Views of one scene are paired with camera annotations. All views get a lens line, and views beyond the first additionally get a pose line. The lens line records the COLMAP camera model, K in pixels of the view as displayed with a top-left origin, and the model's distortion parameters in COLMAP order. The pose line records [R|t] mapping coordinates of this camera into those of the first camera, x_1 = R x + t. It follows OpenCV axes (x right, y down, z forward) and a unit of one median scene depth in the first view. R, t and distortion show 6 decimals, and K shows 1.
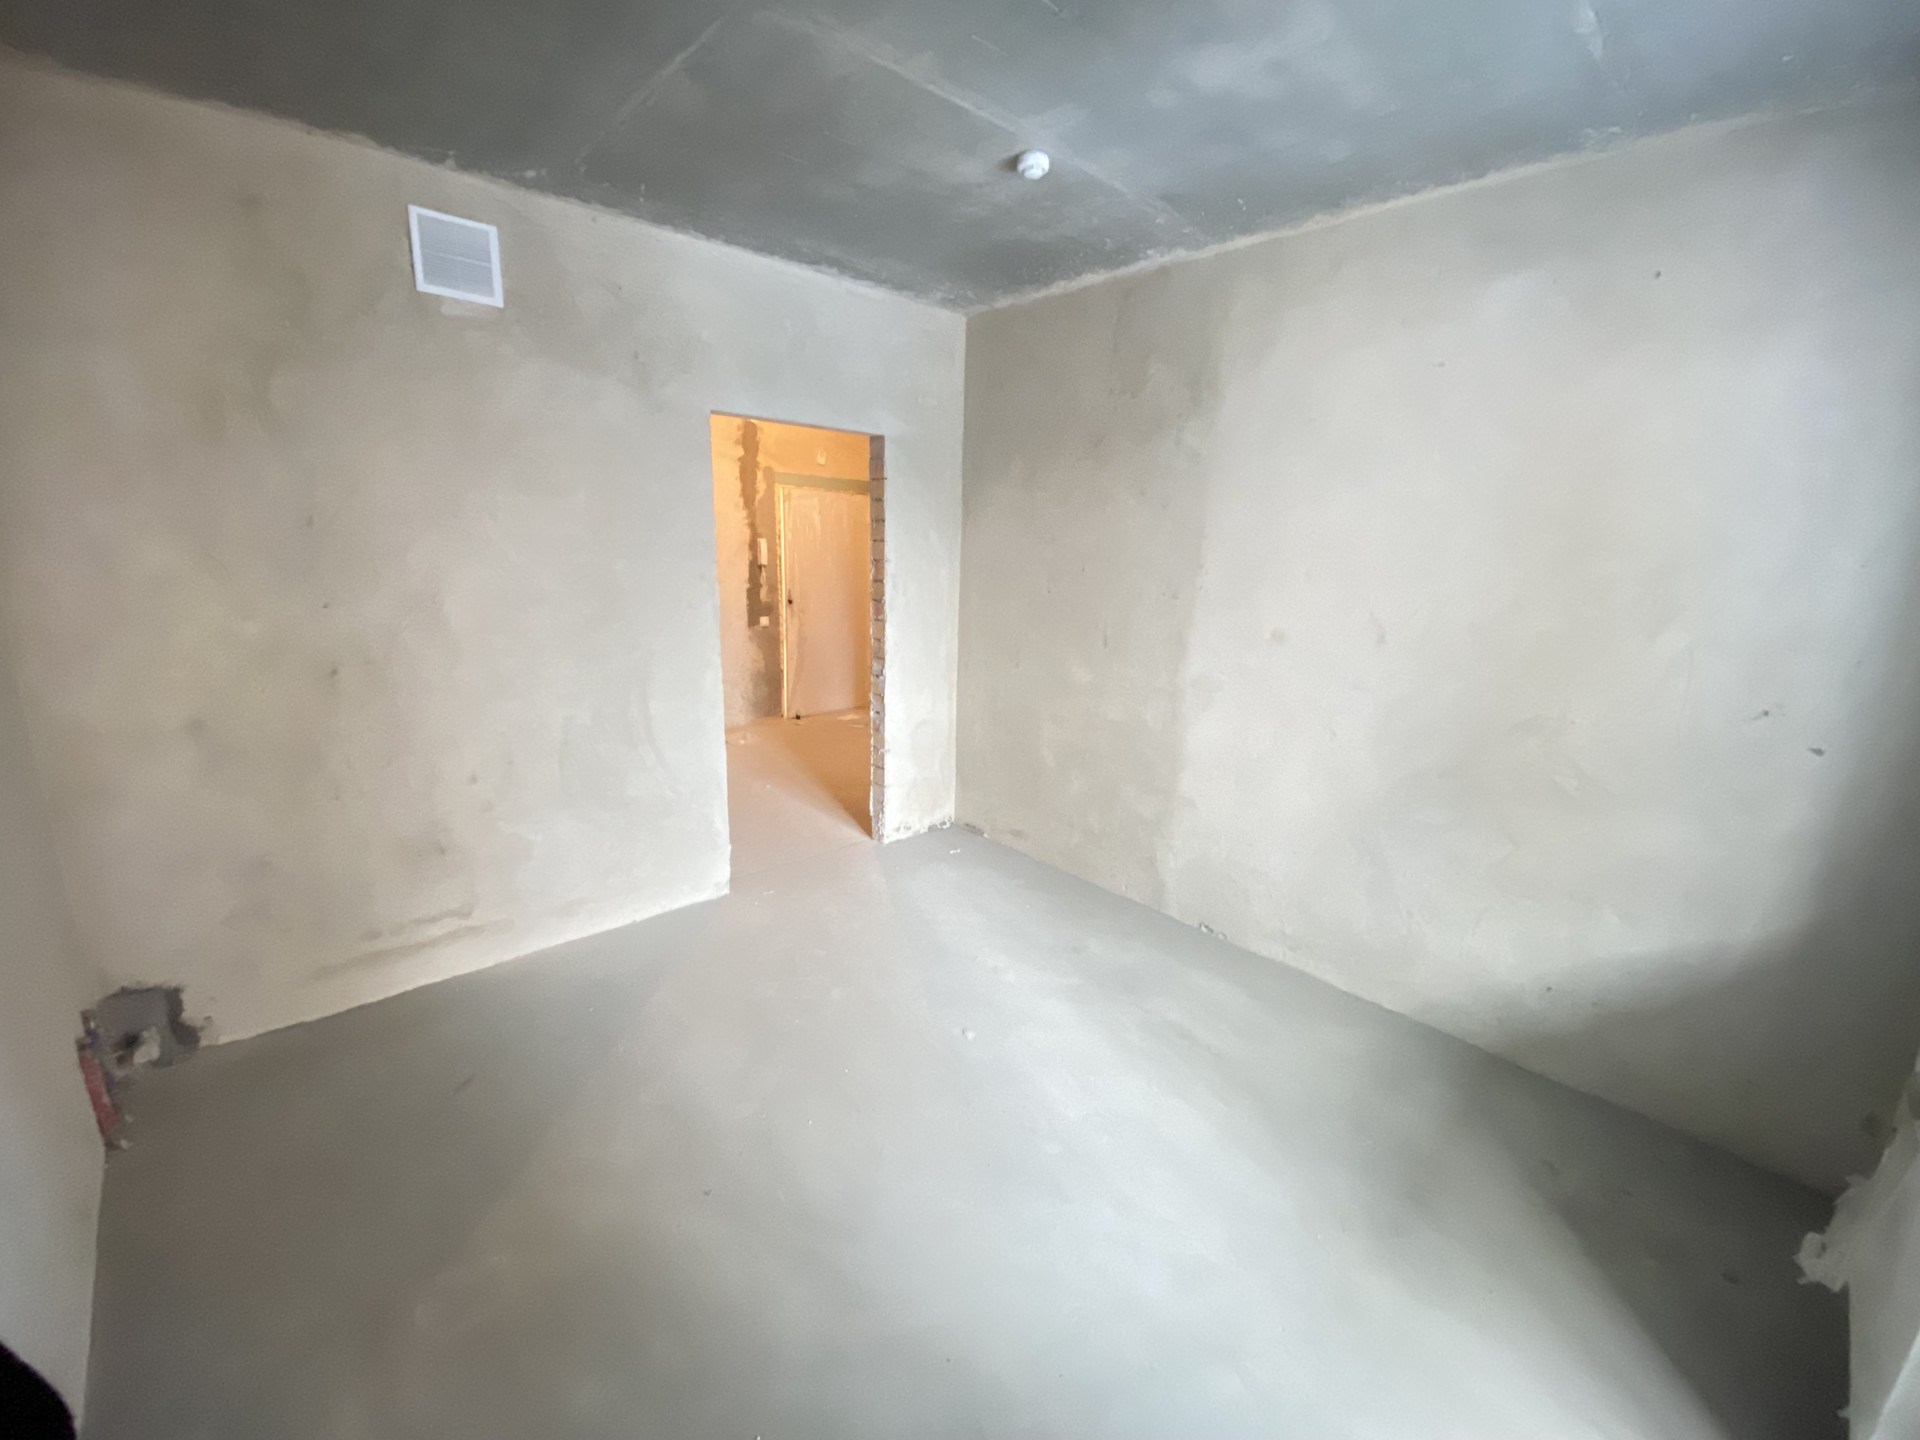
lens RADIAL K [[769.8, 0, 960.0], [0, 769.8, 720.0], [0, 0, 1]] dist [0.002569, -0.012359]
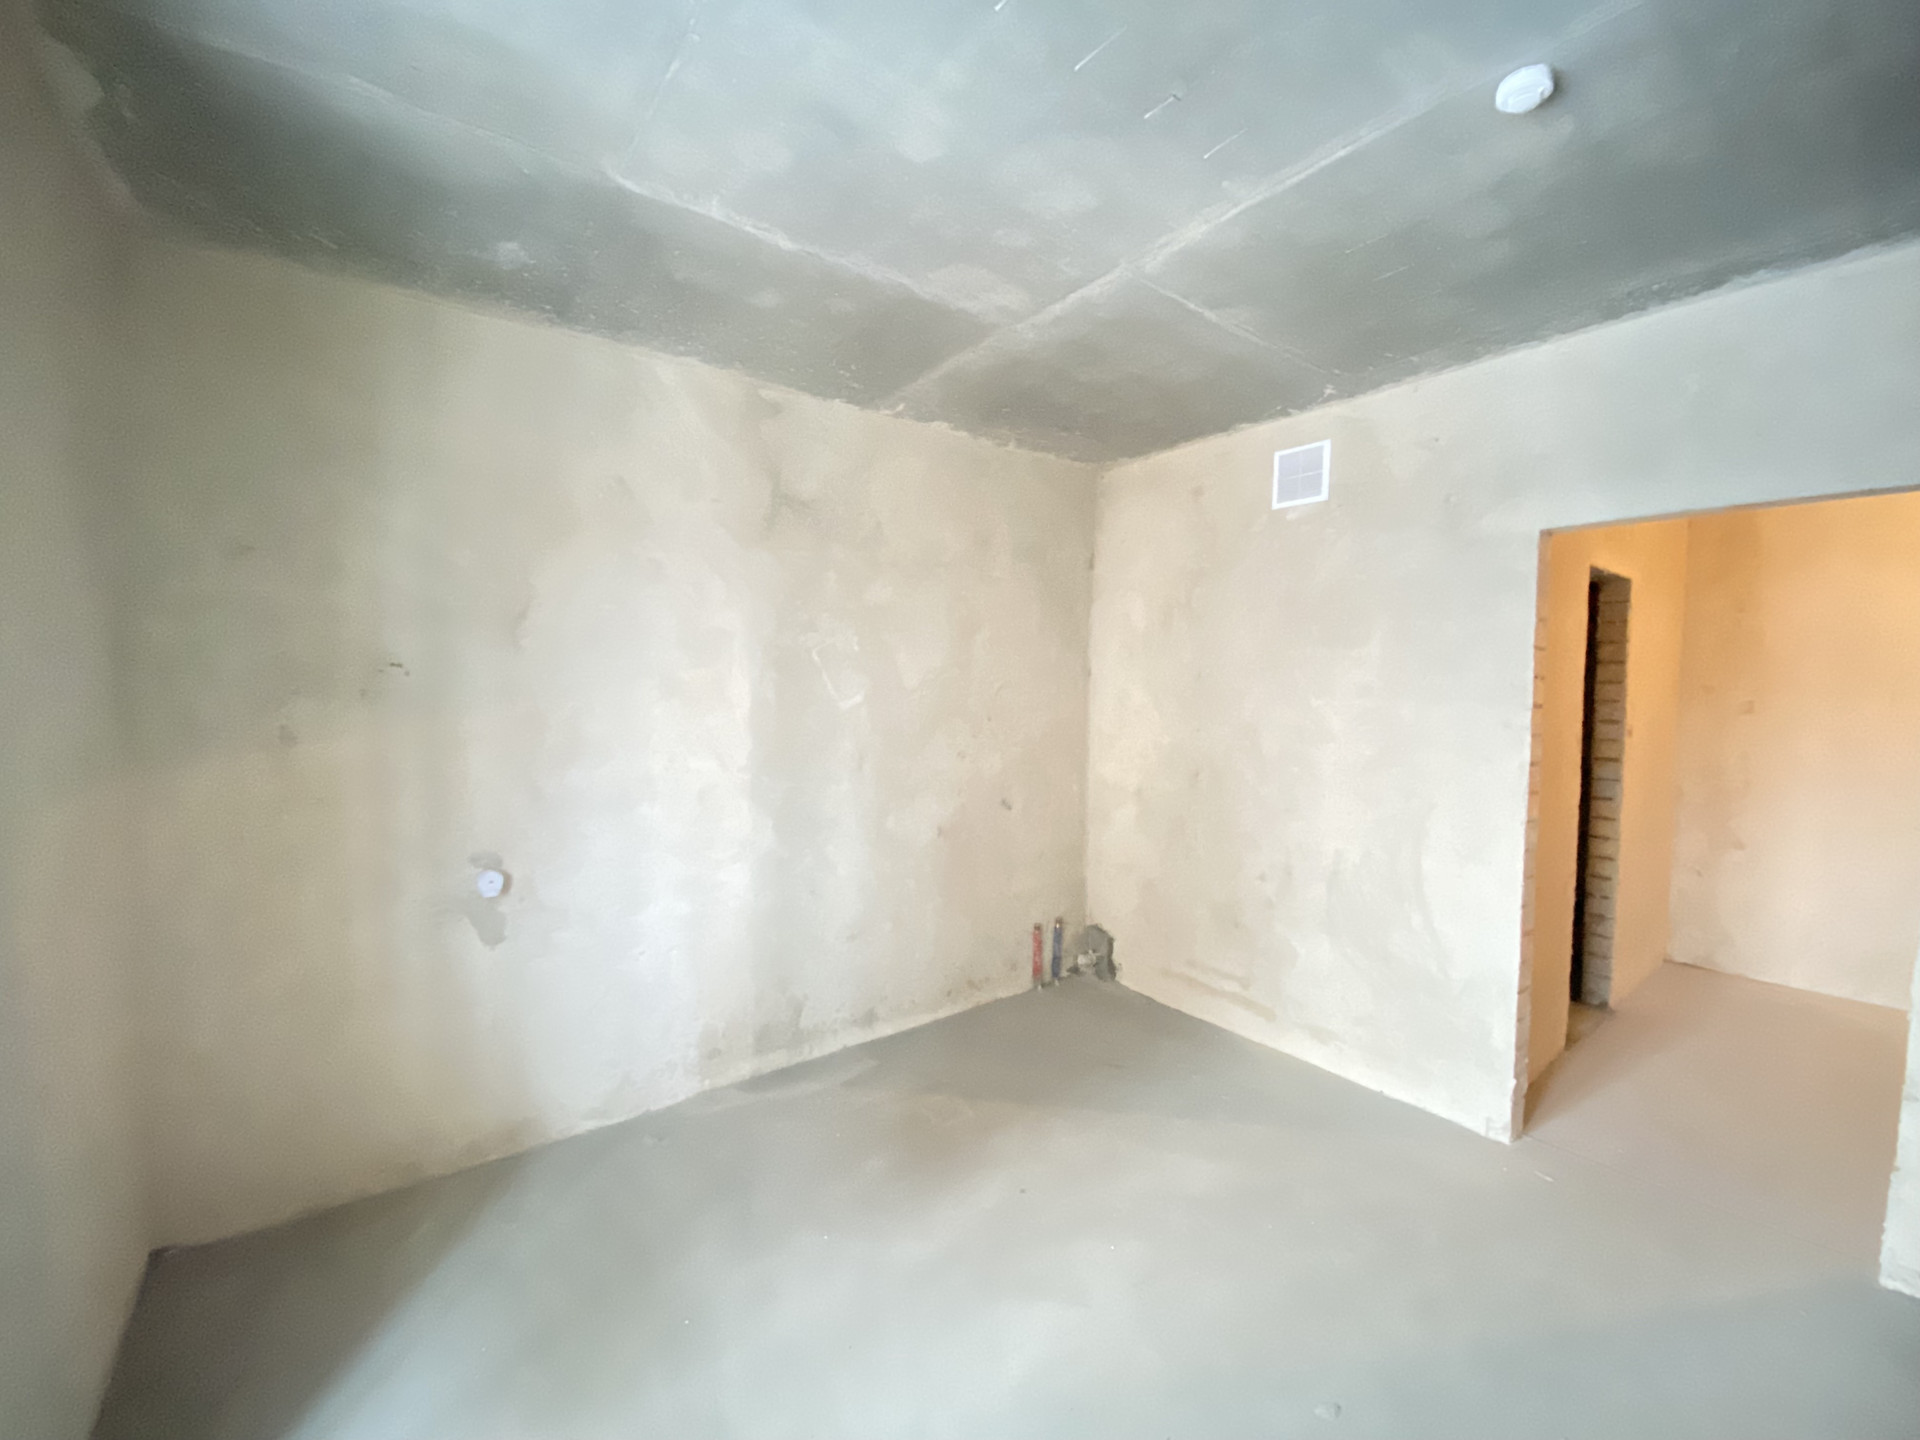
lens RADIAL K [[769.8, 0, 960.0], [0, 769.8, 720.0], [0, 0, 1]] dist [0.002569, -0.012359]
pose [[-0.104019, 0.011954, -0.994503, 0.646475], [-0.242561, 0.969430, 0.037023, -0.096637], [0.964544, 0.245078, -0.097940, 0.605945]]
